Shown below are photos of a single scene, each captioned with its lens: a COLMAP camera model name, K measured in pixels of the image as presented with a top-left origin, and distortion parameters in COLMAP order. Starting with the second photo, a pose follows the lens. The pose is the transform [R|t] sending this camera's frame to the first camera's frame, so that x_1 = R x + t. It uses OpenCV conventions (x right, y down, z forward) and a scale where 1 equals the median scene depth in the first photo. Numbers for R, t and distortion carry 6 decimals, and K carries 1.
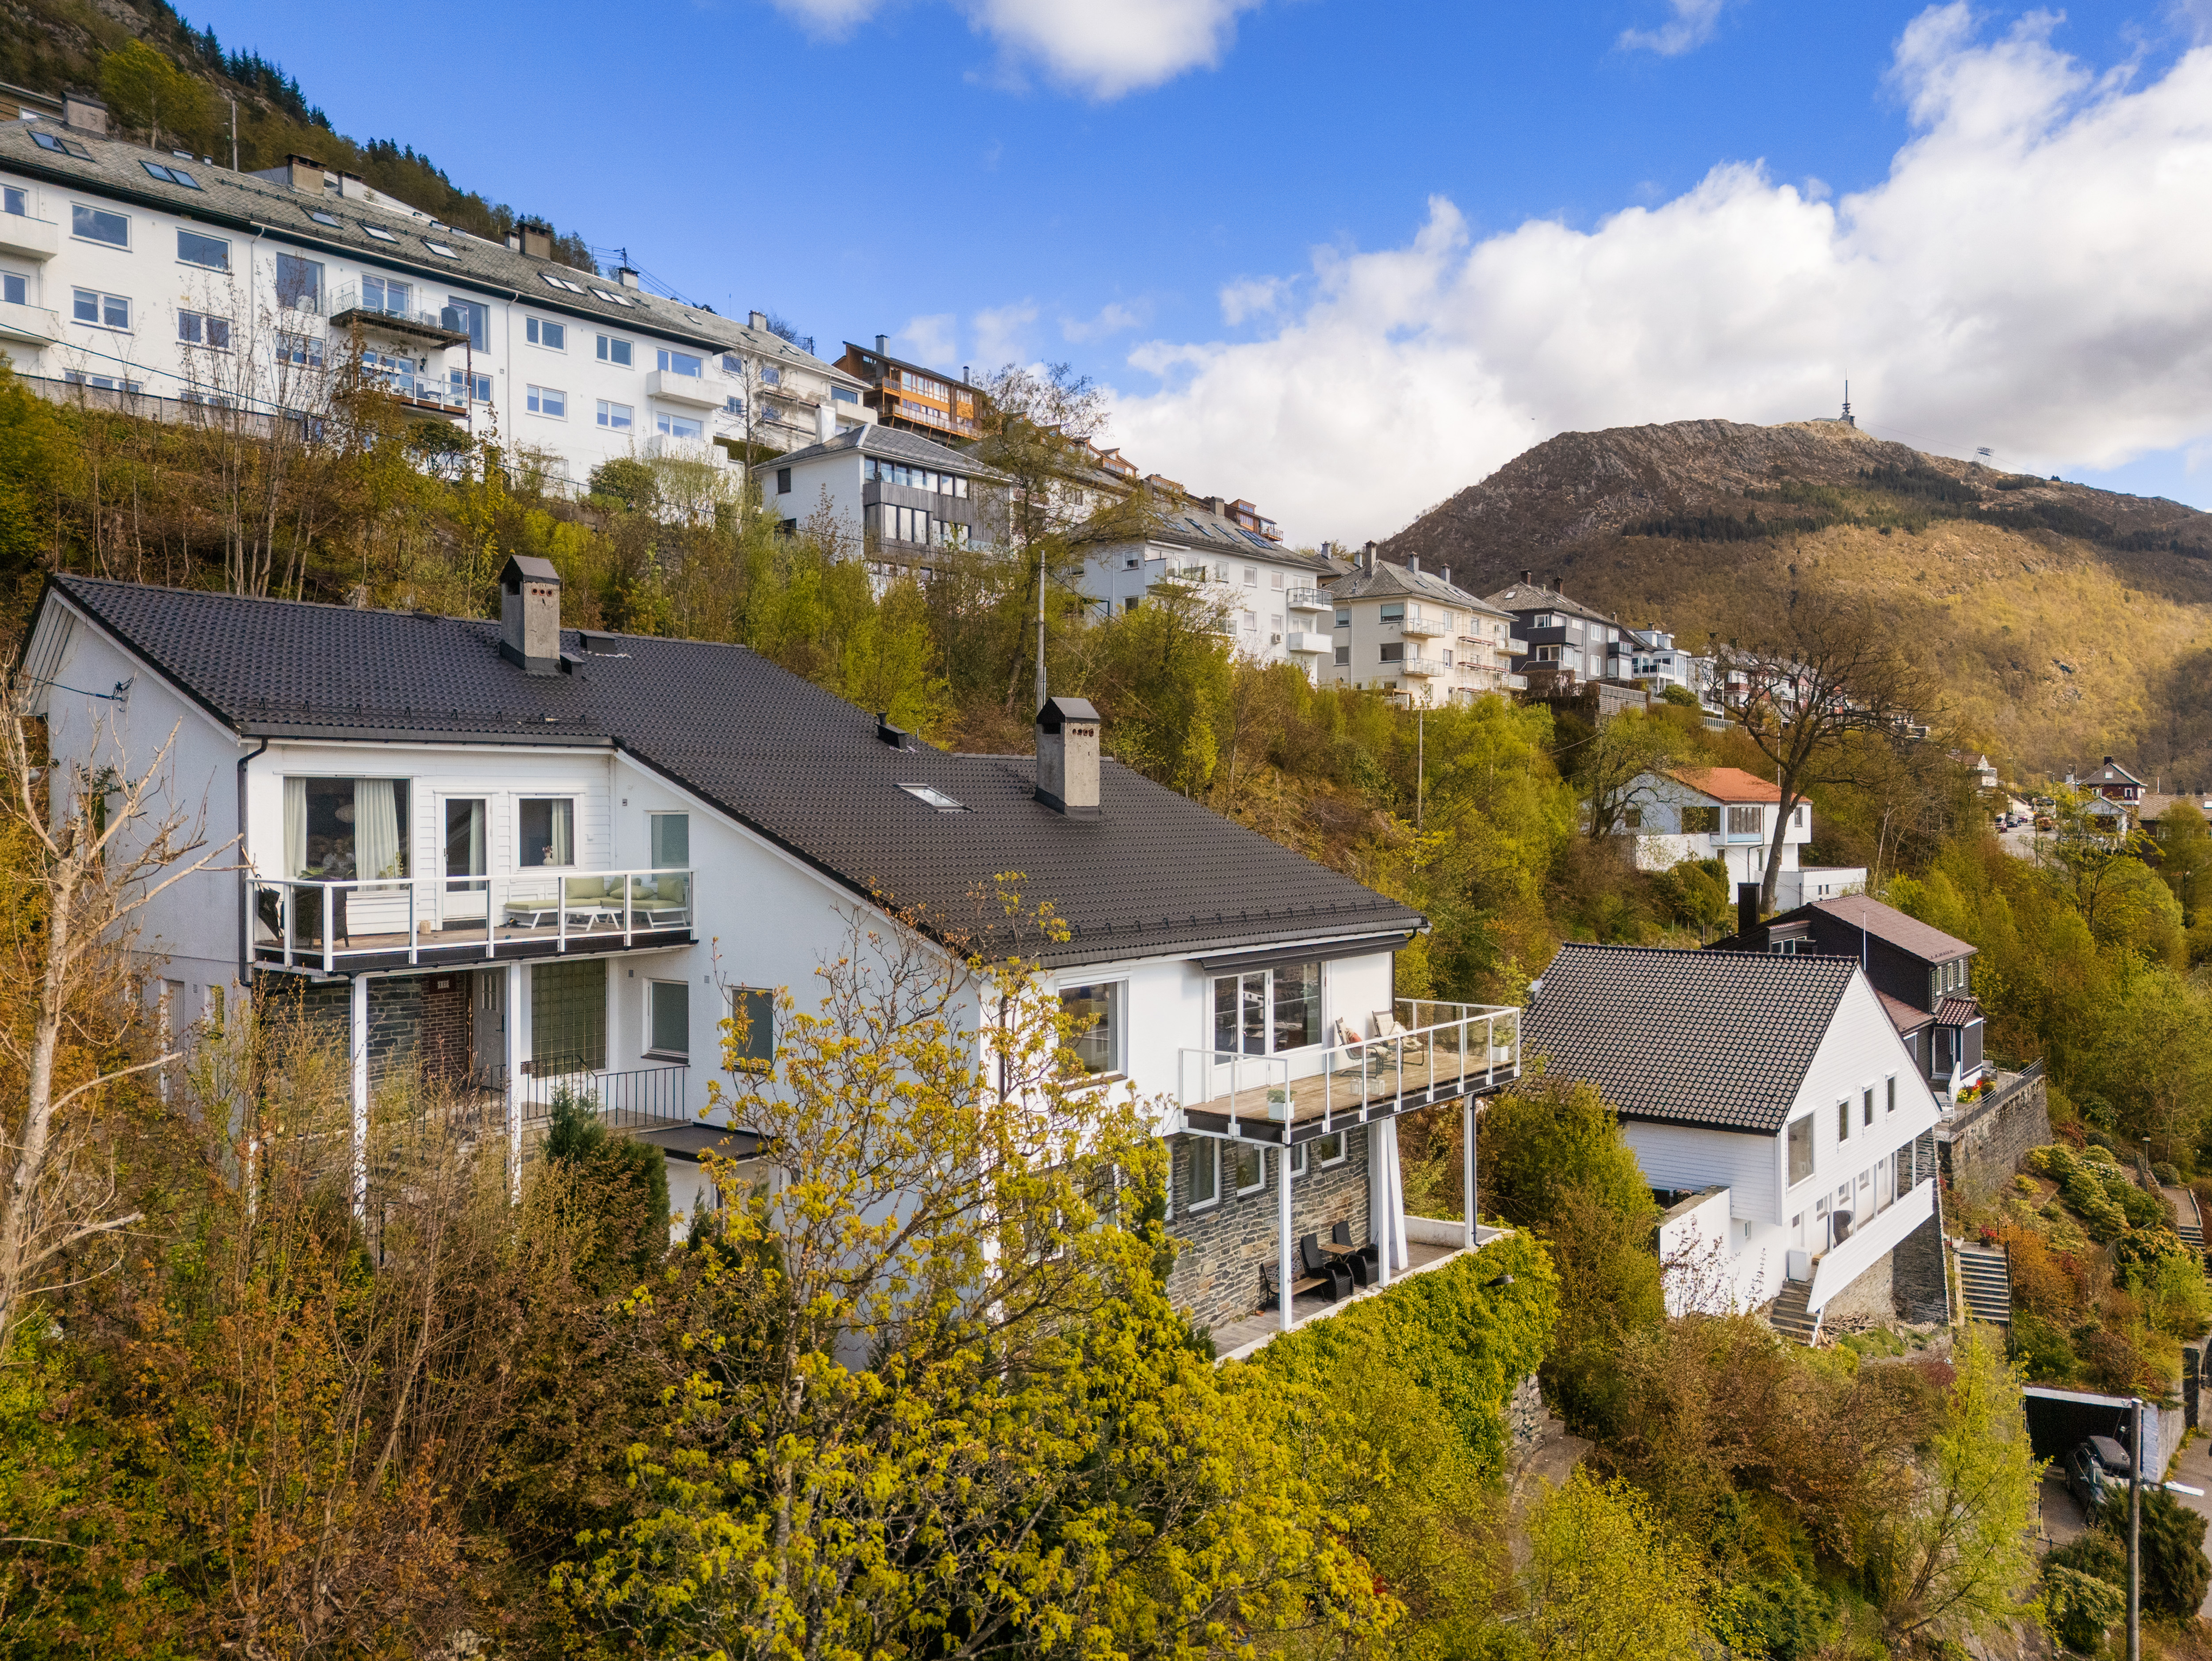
lens RADIAL K [[1622.8, 0, 1106.0], [0, 1622.8, 830.5], [0, 0, 1]] dist [0.089225, -0.048907]
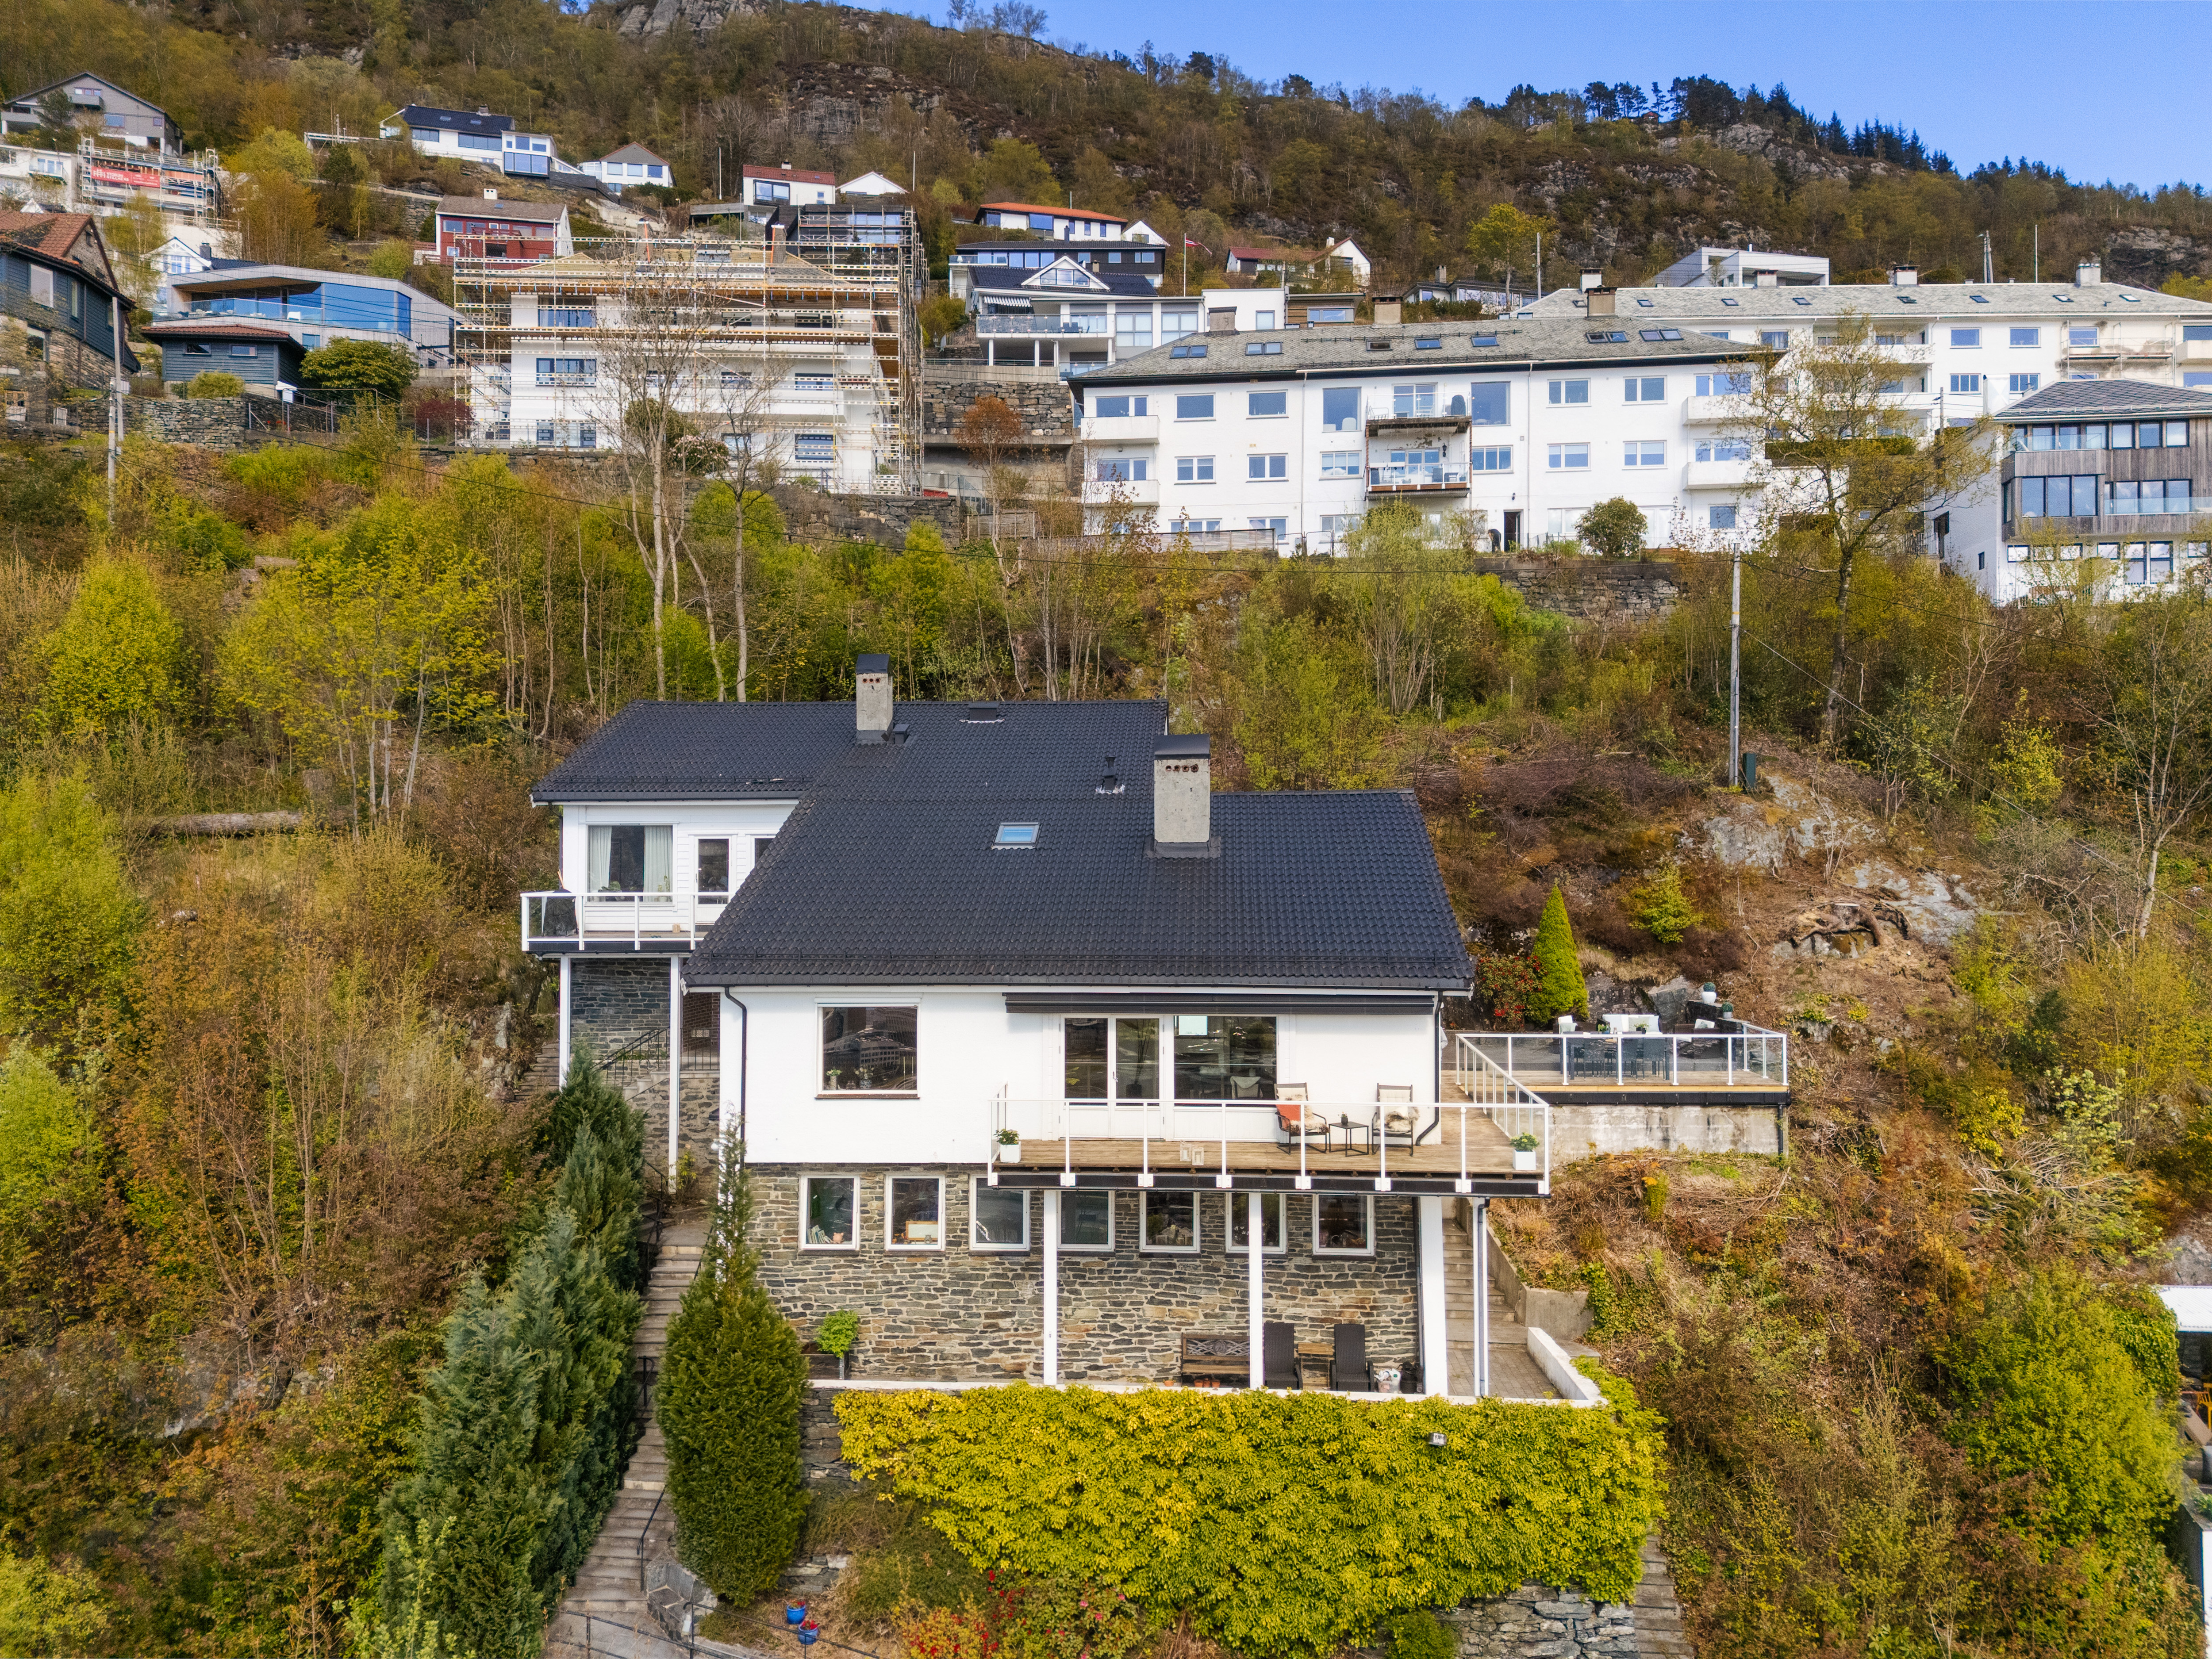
lens RADIAL K [[1636.3, 0, 1106.0], [0, 1636.3, 829.5], [0, 0, 1]] dist [0.064298, -0.061609]
pose [[0.572828, -0.007969, -0.819637, 0.379212], [-0.013509, 0.999725, -0.019161, -0.001531], [0.819564, 0.022049, 0.572563, 0.187868]]
